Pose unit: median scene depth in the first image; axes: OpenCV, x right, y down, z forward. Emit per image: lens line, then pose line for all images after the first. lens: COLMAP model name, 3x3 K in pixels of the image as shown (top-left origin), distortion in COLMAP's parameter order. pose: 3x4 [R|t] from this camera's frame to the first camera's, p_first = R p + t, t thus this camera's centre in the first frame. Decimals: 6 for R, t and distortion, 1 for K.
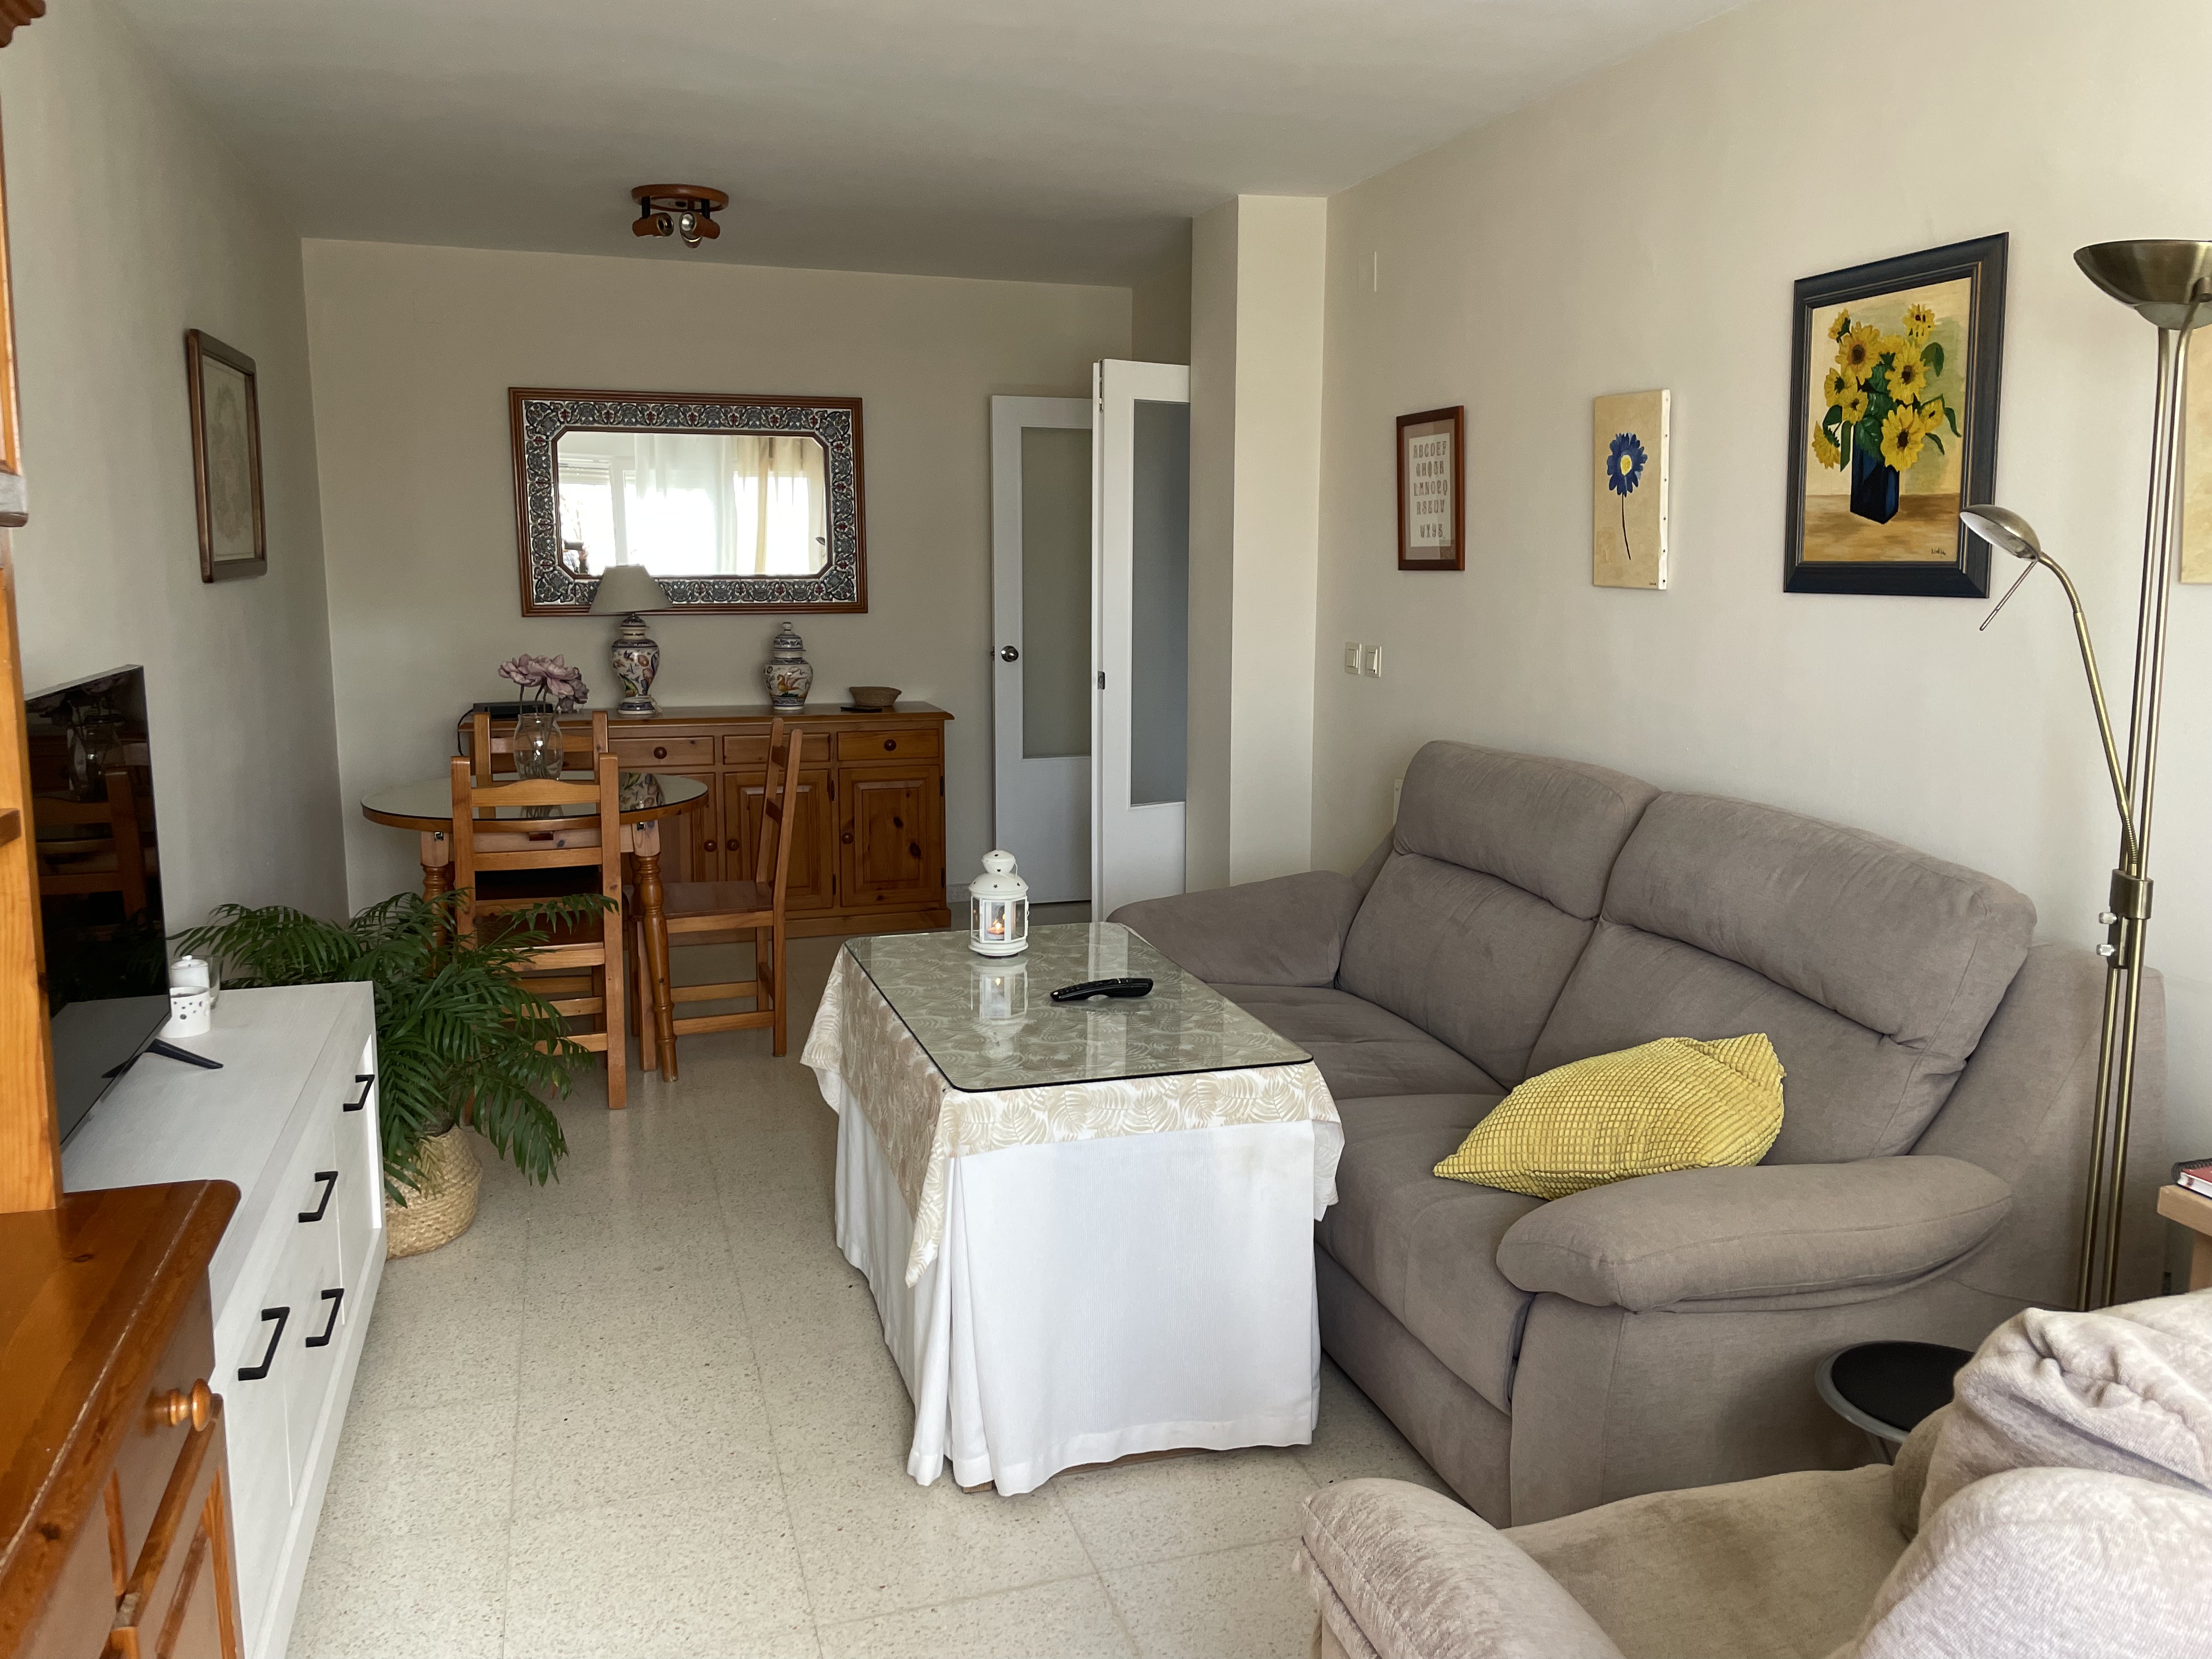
lens RADIAL K [[1675.6, 0, 1123.2], [0, 1675.6, 811.1], [0, 0, 1]] dist [0.073028, -0.110186]
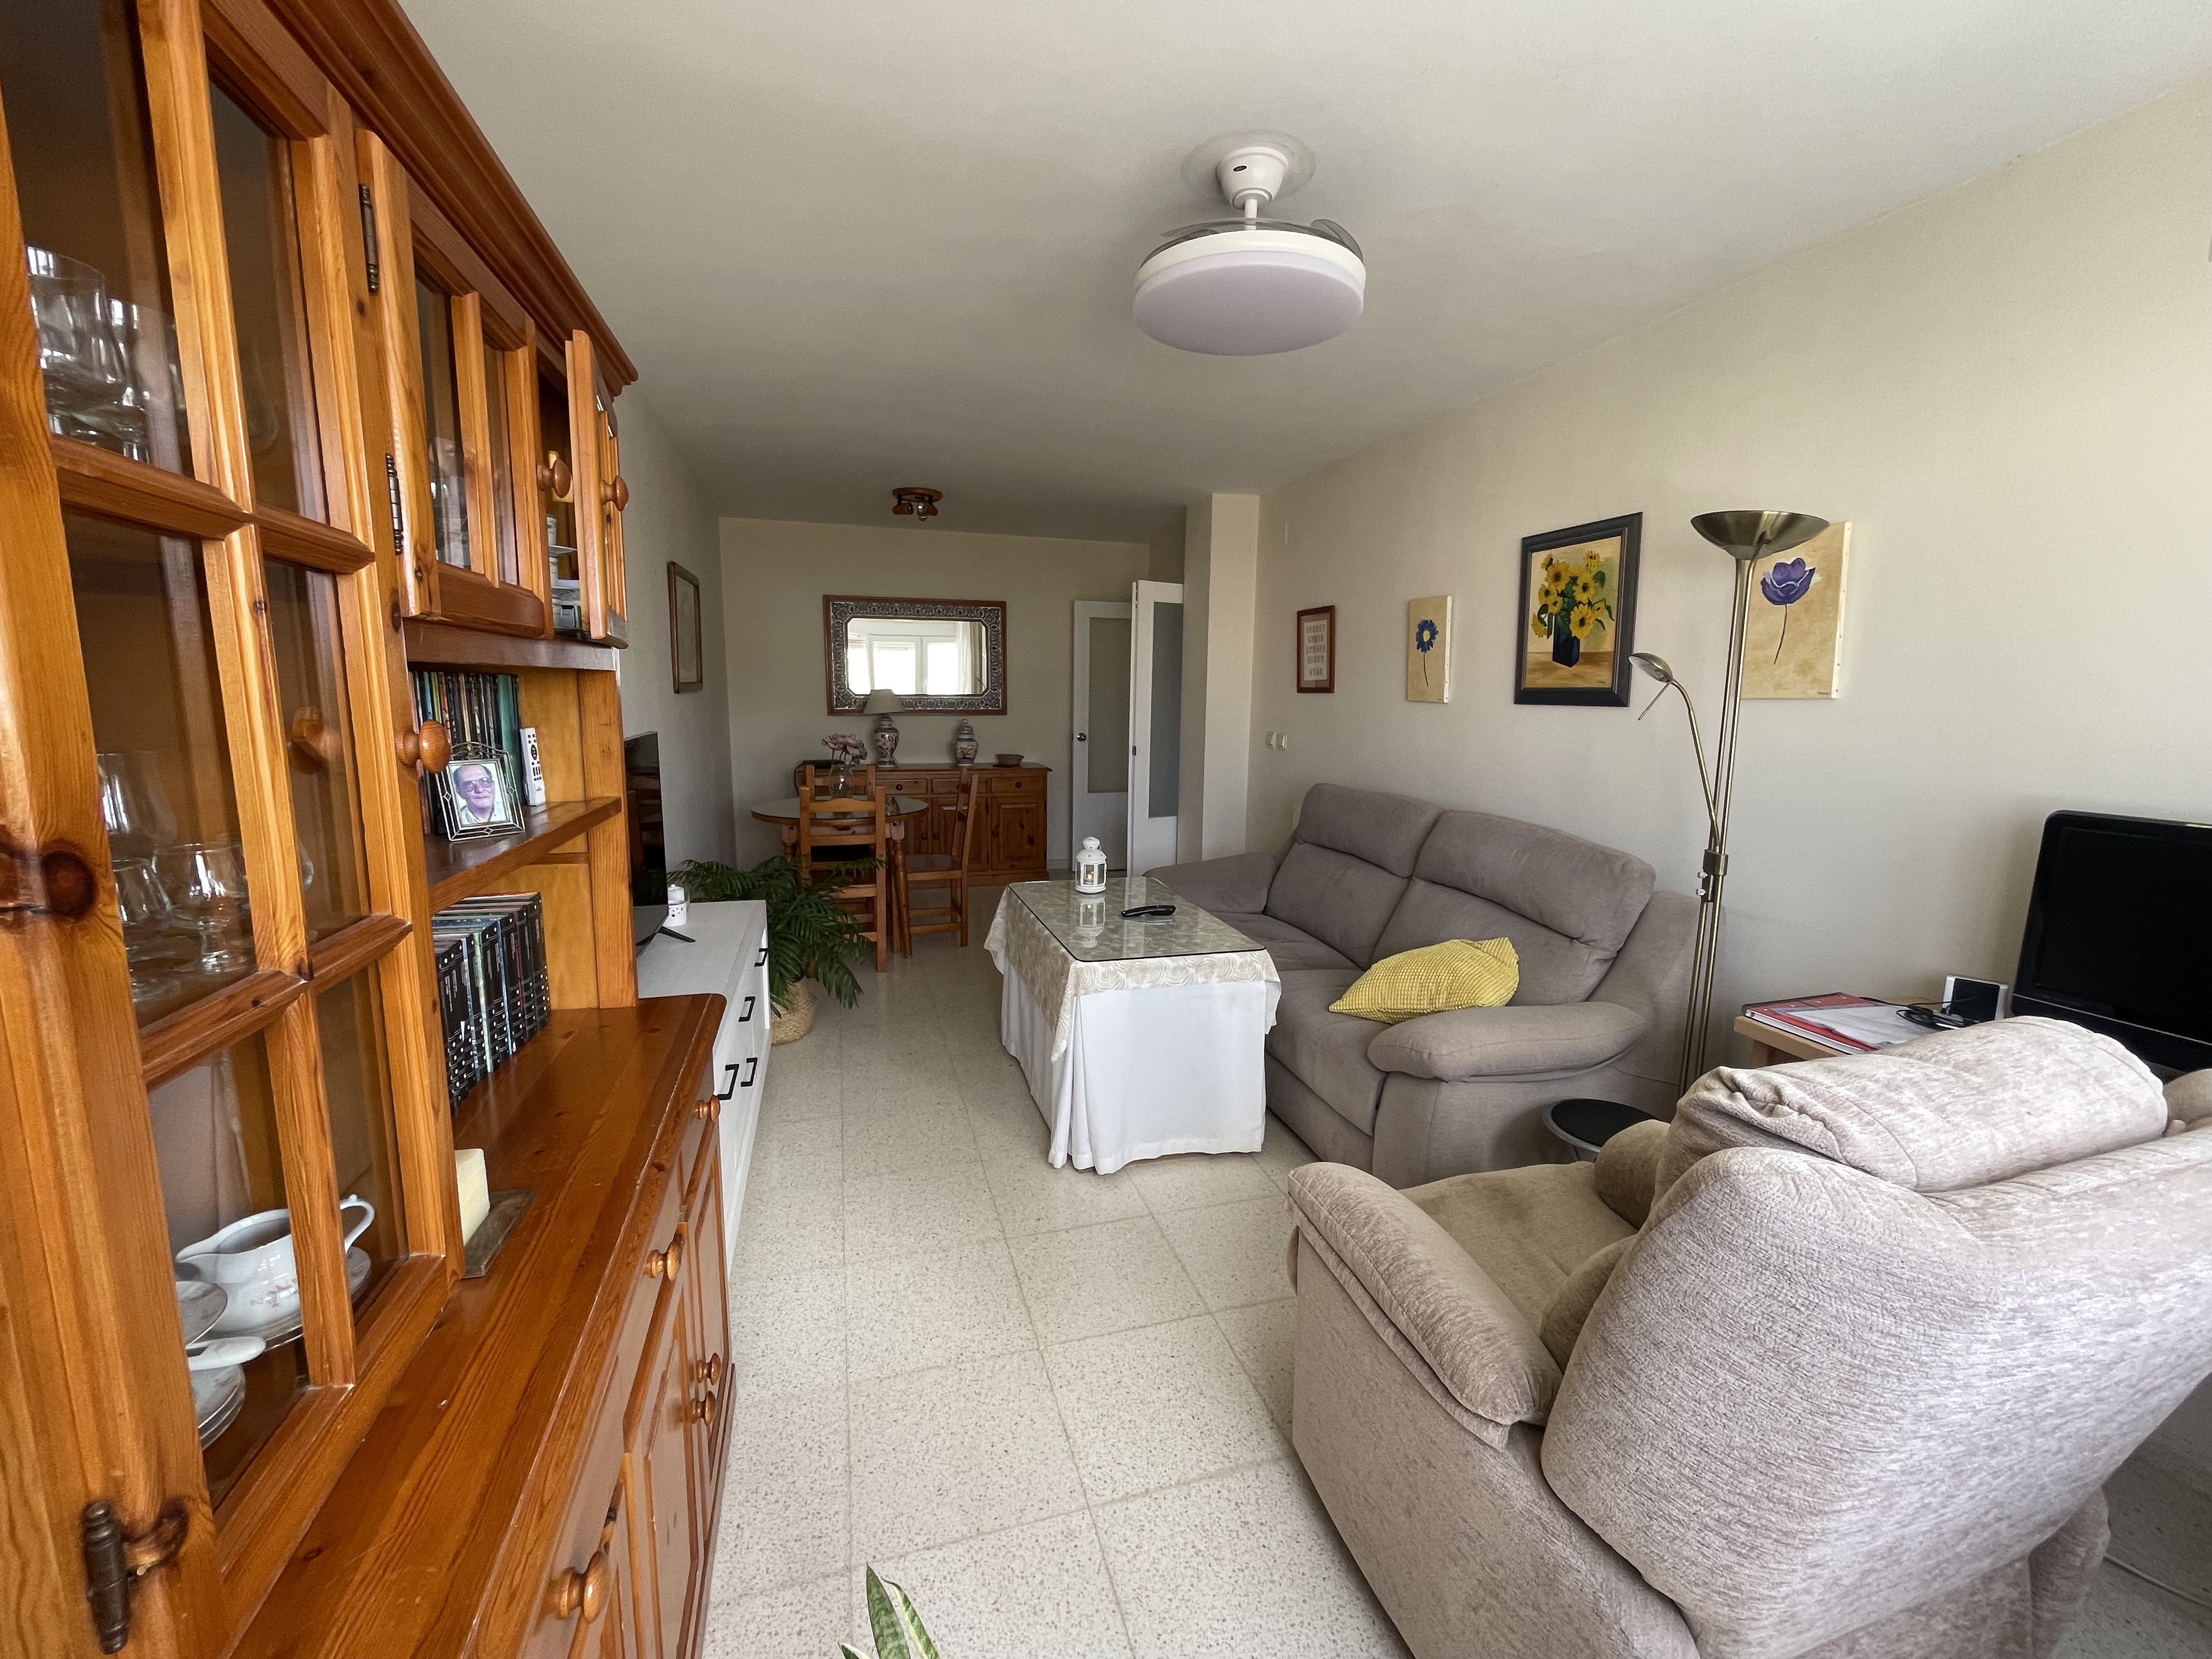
lens RADIAL K [[891.5, 0, 1103.6], [0, 891.5, 832.0], [0, 0, 1]] dist [-0.011404, -0.000378]
pose [[0.999644, 0.013344, -0.023086, -0.035982], [-0.013203, 0.999893, 0.006270, 0.011202], [0.023167, -0.005963, 0.999714, 0.004003]]
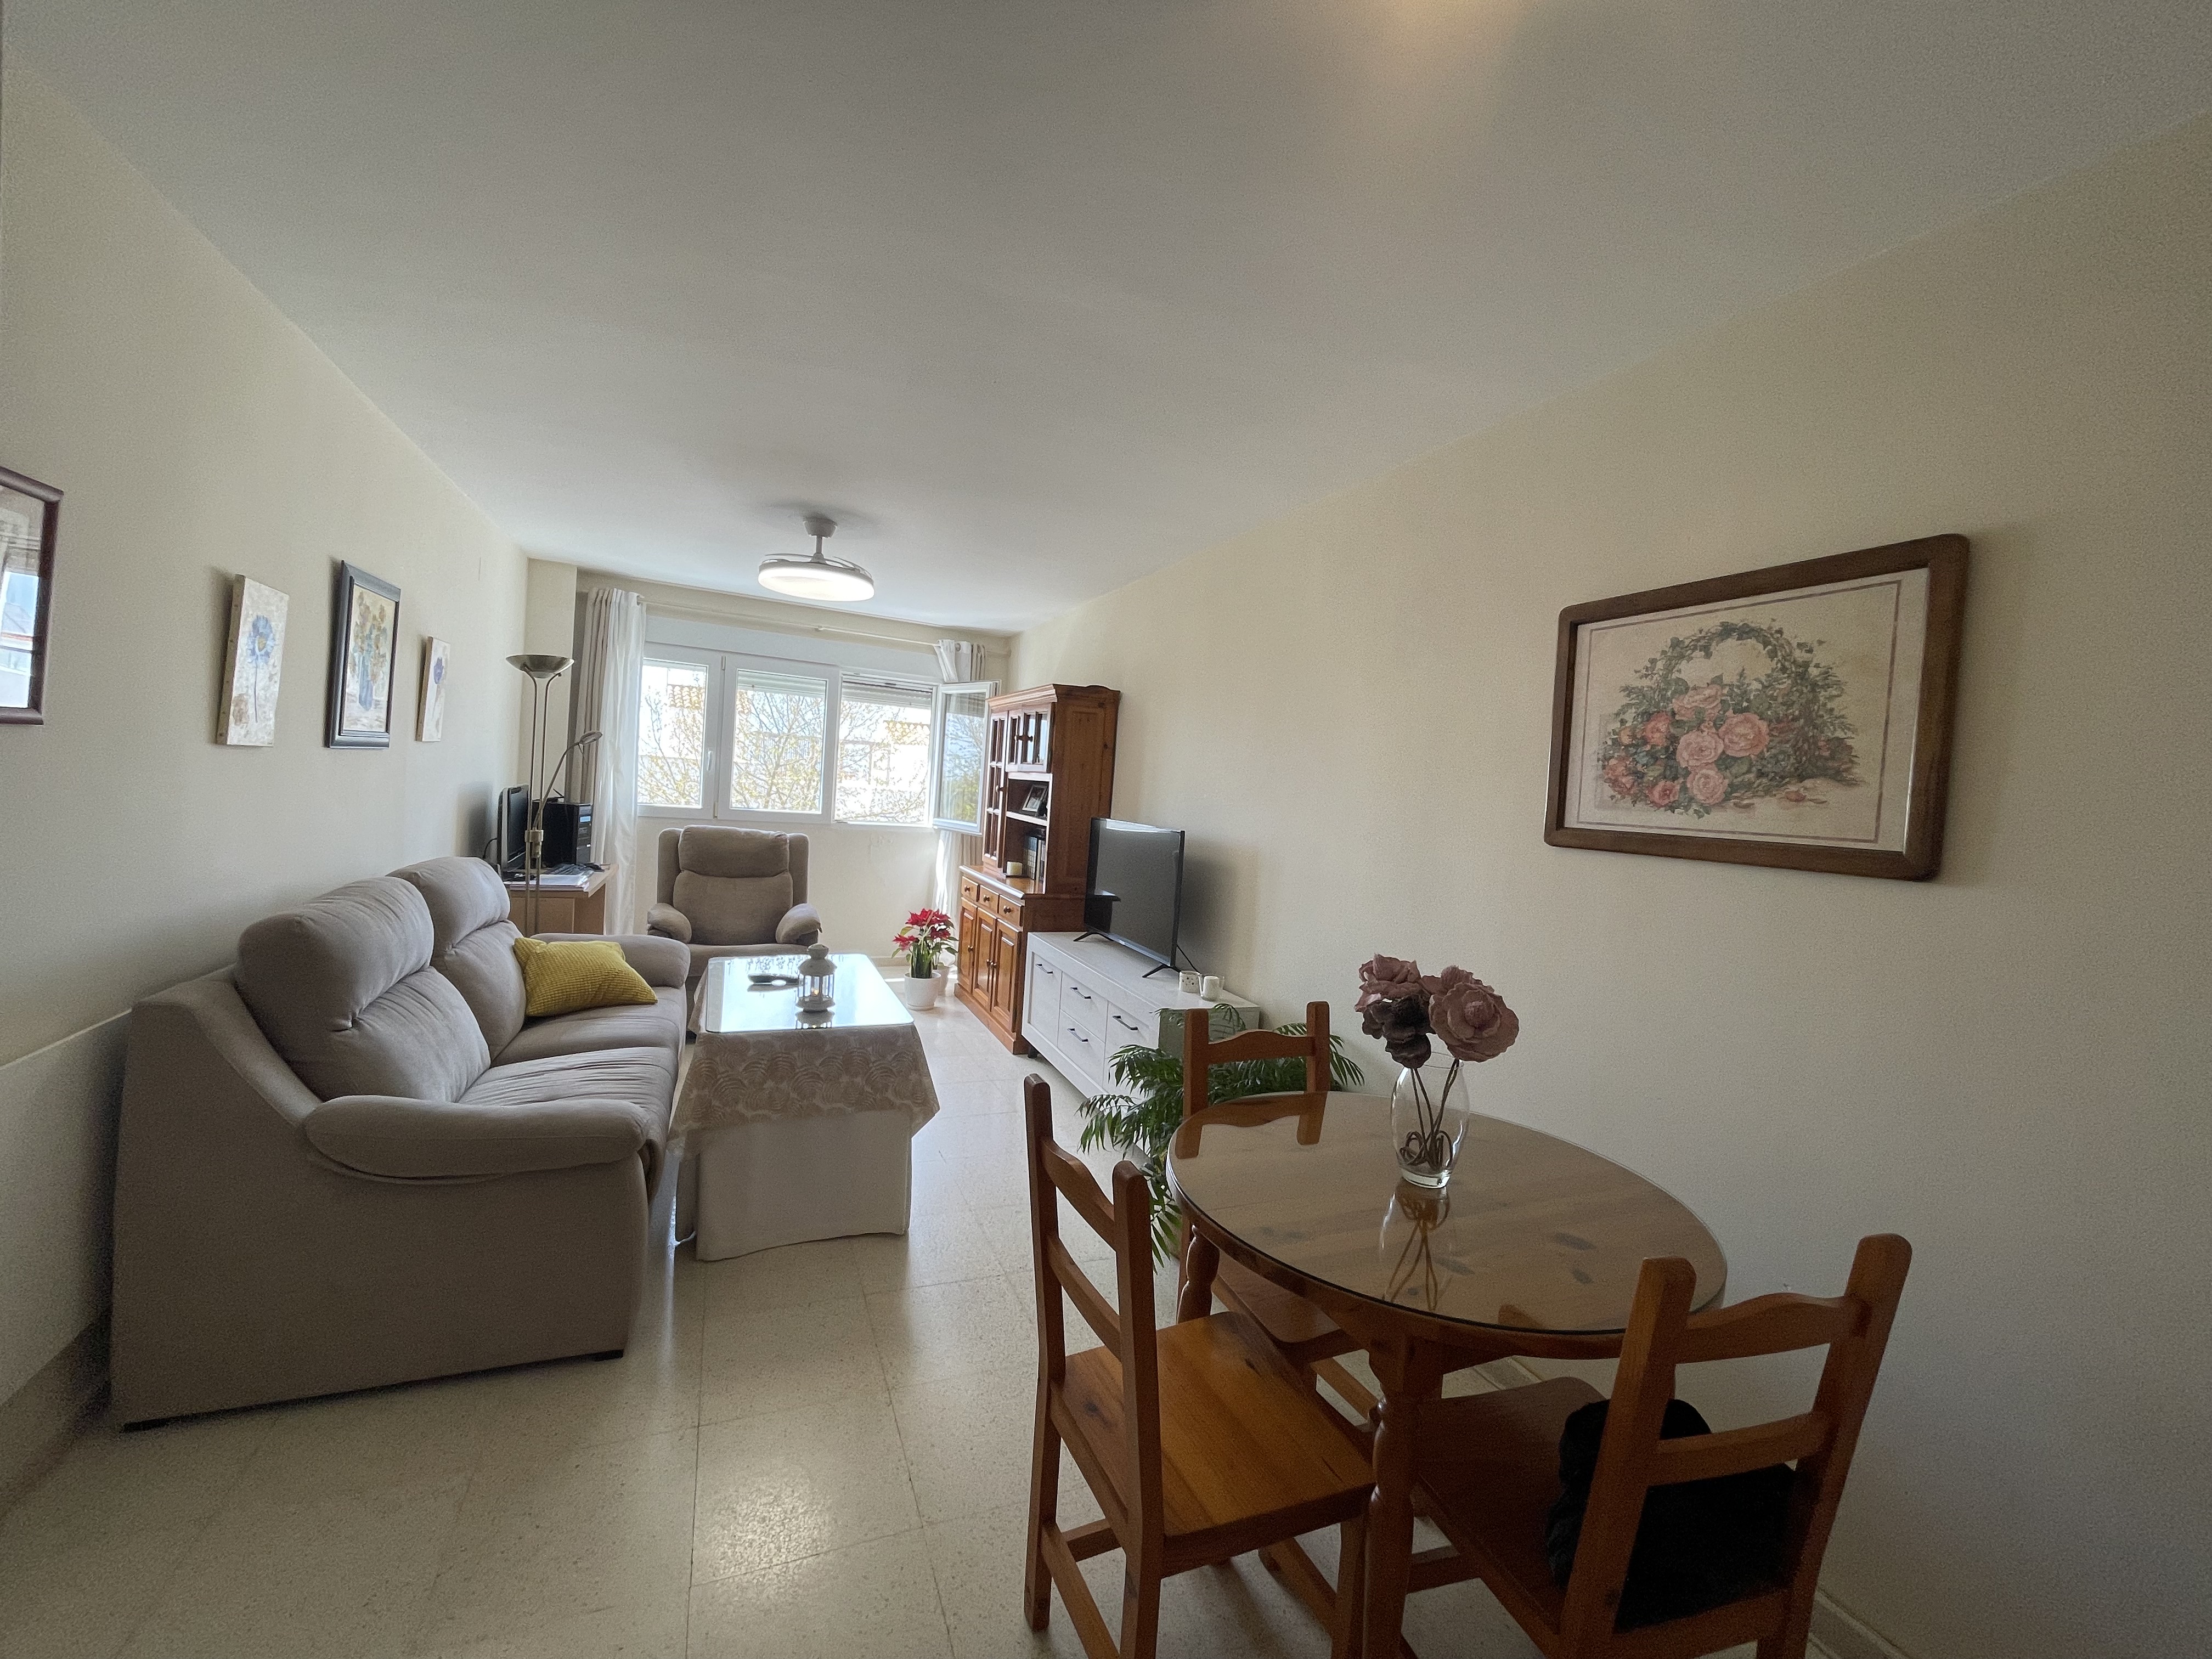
lens RADIAL K [[891.5, 0, 1105.4], [0, 891.5, 827.0], [0, 0, 1]] dist [-0.011404, -0.000378]
pose [[-0.994221, -0.072281, -0.079372, -0.255547], [-0.086644, 0.976817, 0.195758, -0.262756], [0.063382, 0.201503, -0.977435, 1.741632]]
